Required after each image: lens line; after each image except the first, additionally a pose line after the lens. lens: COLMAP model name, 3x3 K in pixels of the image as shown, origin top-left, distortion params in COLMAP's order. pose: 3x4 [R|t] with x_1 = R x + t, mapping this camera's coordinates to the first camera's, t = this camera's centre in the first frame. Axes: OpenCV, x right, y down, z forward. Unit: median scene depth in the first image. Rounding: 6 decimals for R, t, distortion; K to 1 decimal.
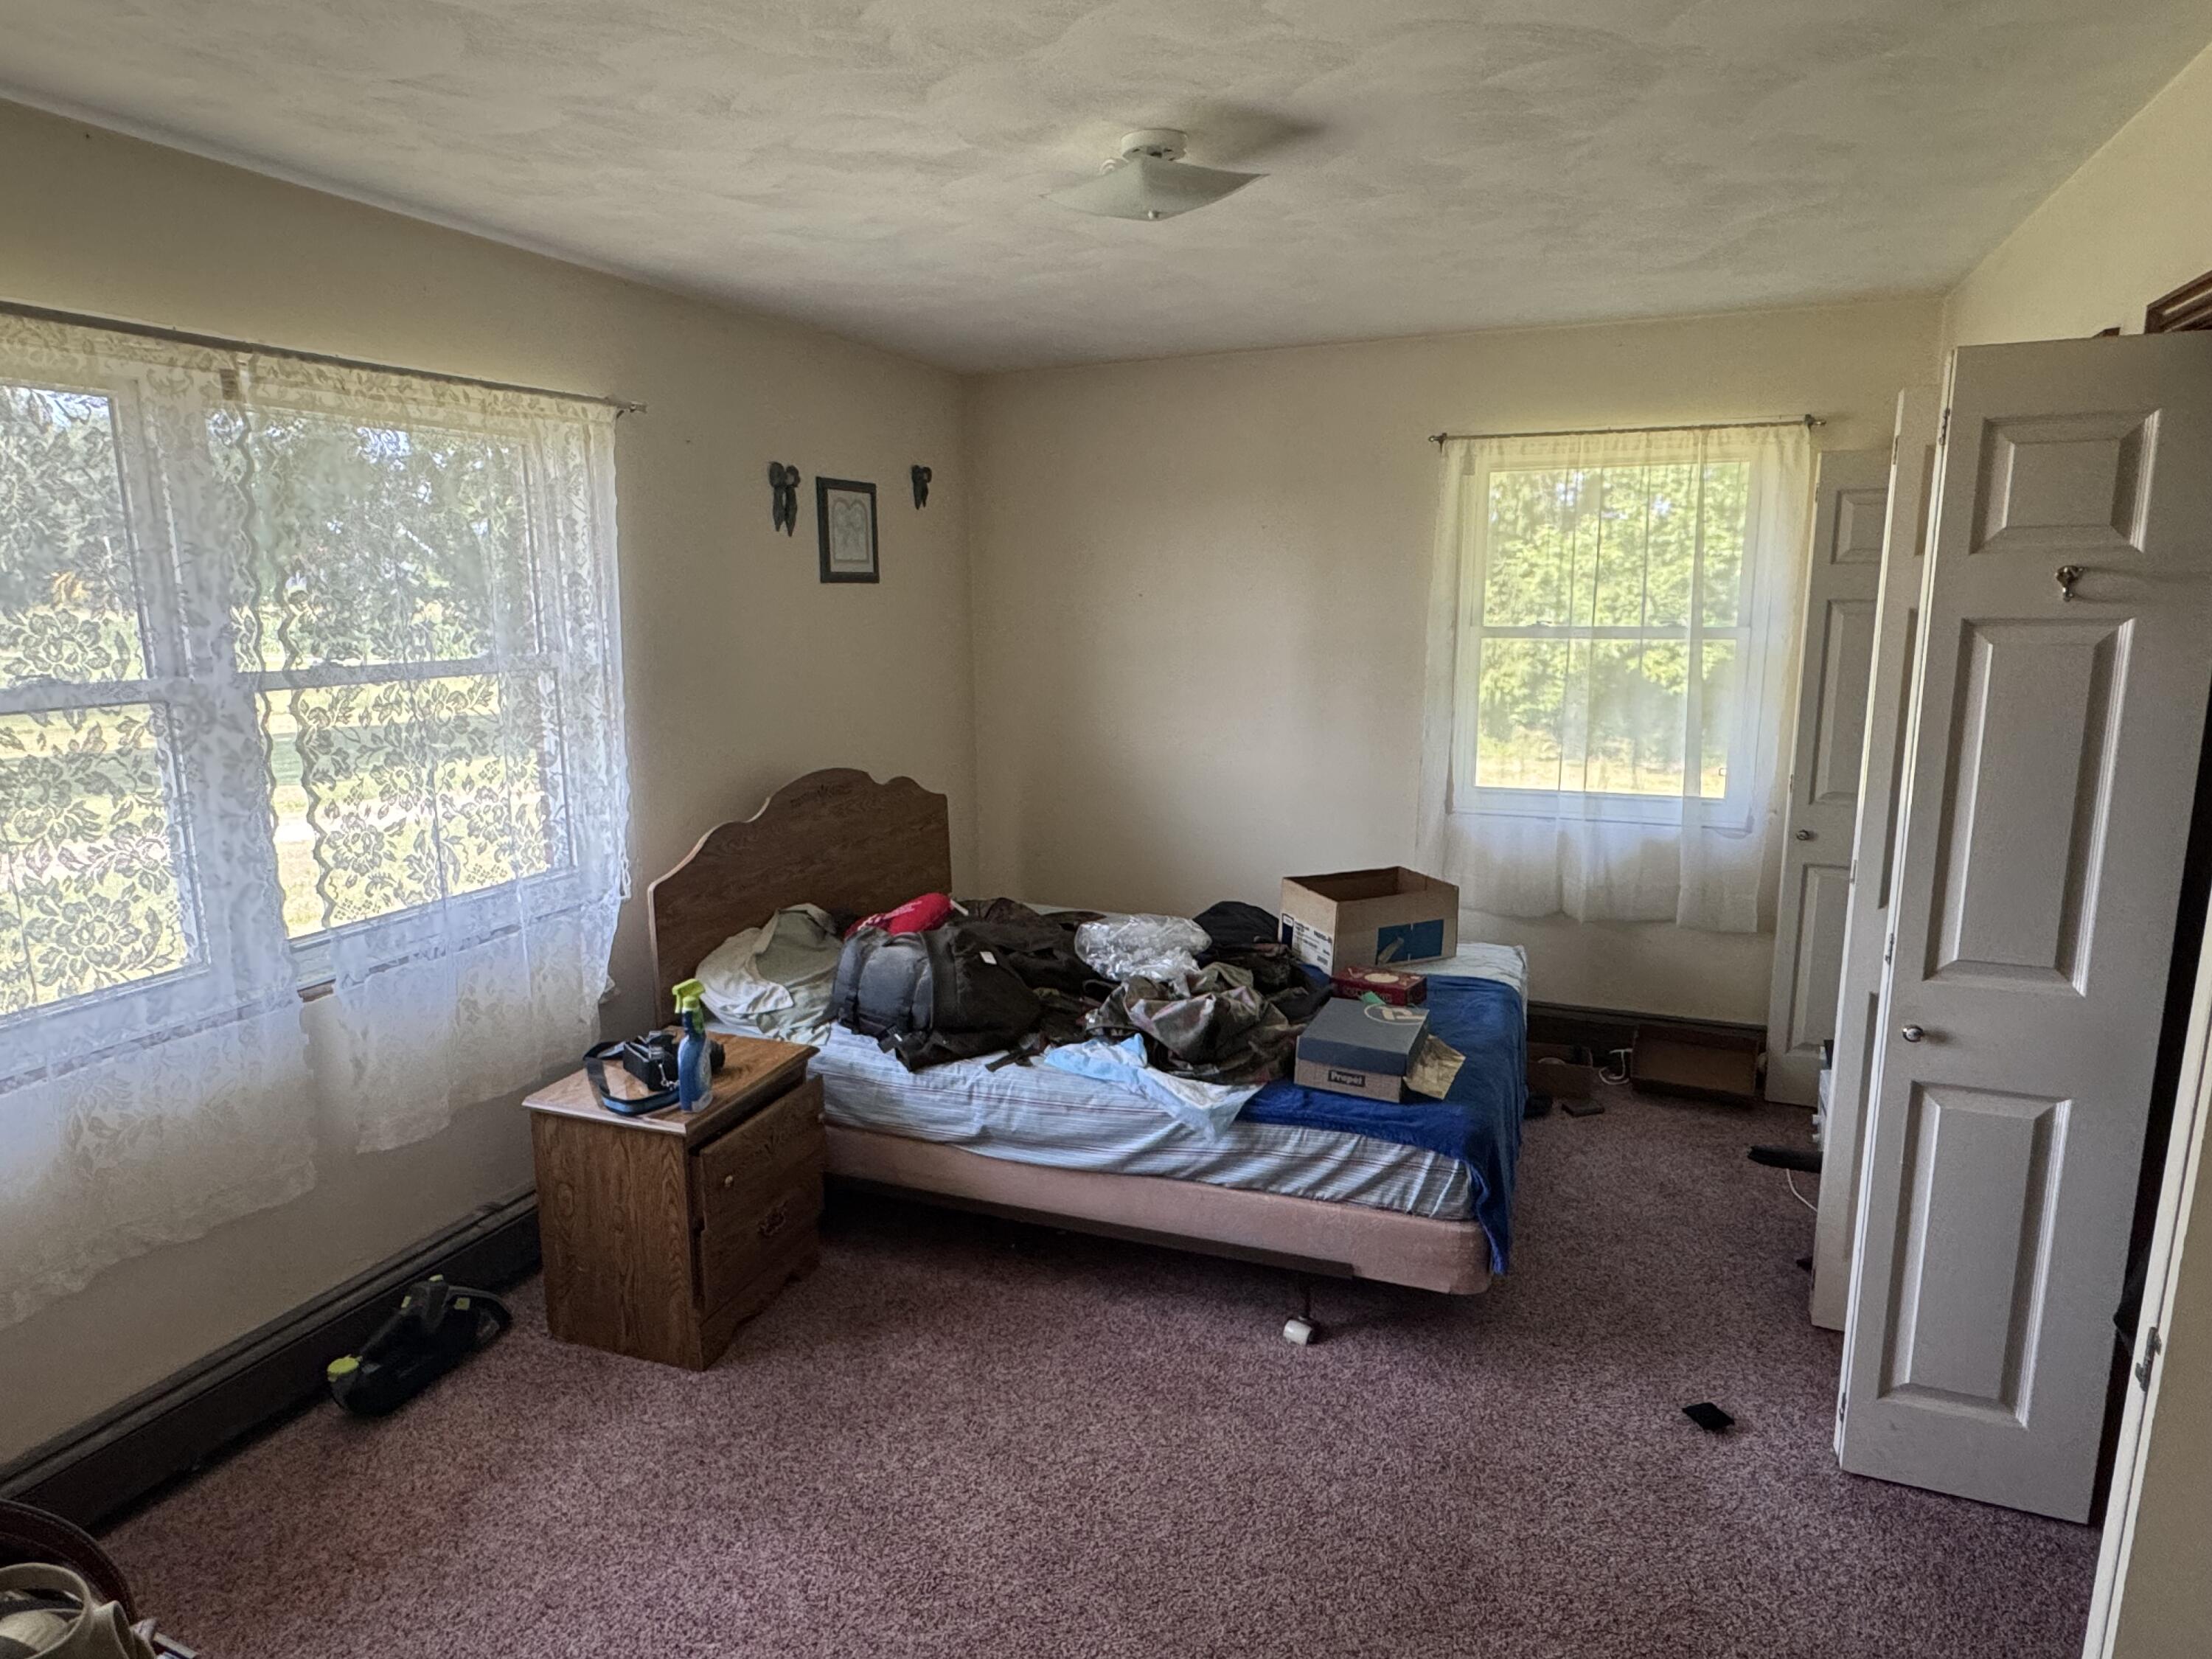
lens RADIAL K [[1293.7, 0, 1104.2], [0, 1293.7, 830.1], [0, 0, 1]] dist [-0.003540, -0.000828]
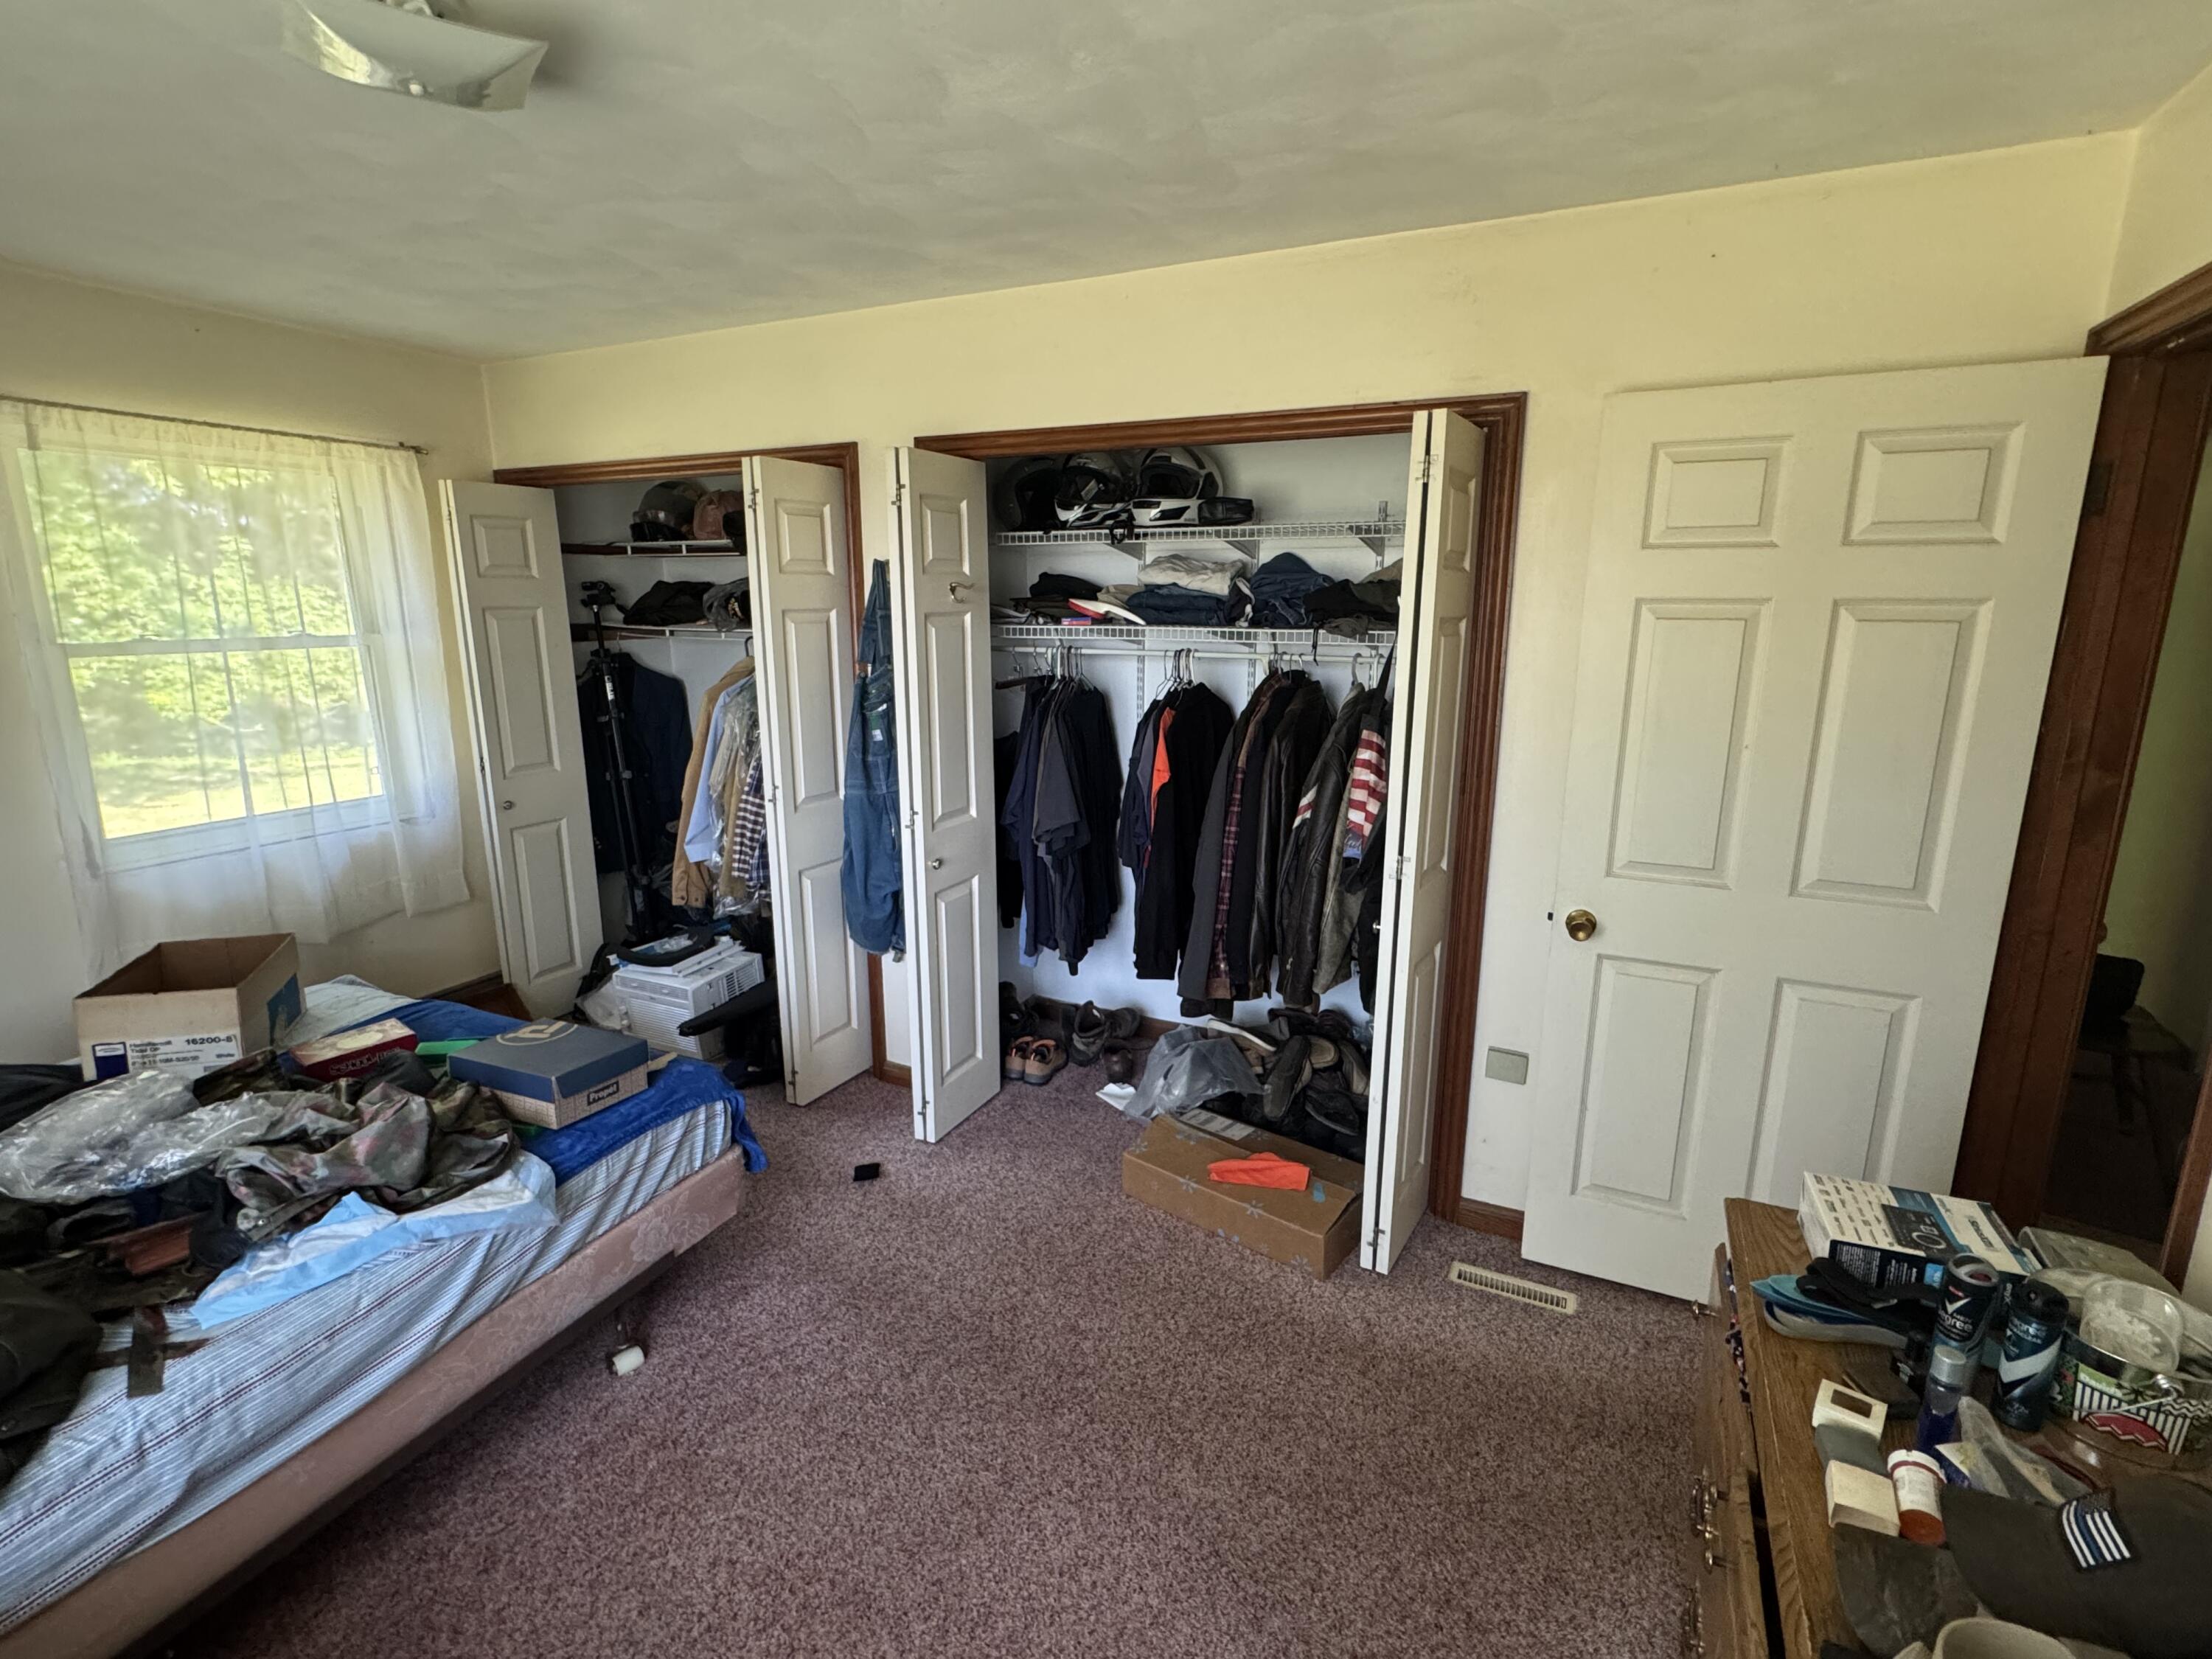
lens RADIAL K [[1042.0, 0, 1105.5], [0, 1042.0, 822.9], [0, 0, 1]] dist [0.000718, -0.000281]
pose [[0.059470, -0.206769, 0.976581, -0.492377], [0.185059, 0.963637, 0.192759, -0.083415], [-0.980926, 0.169261, 0.095572, 0.484120]]
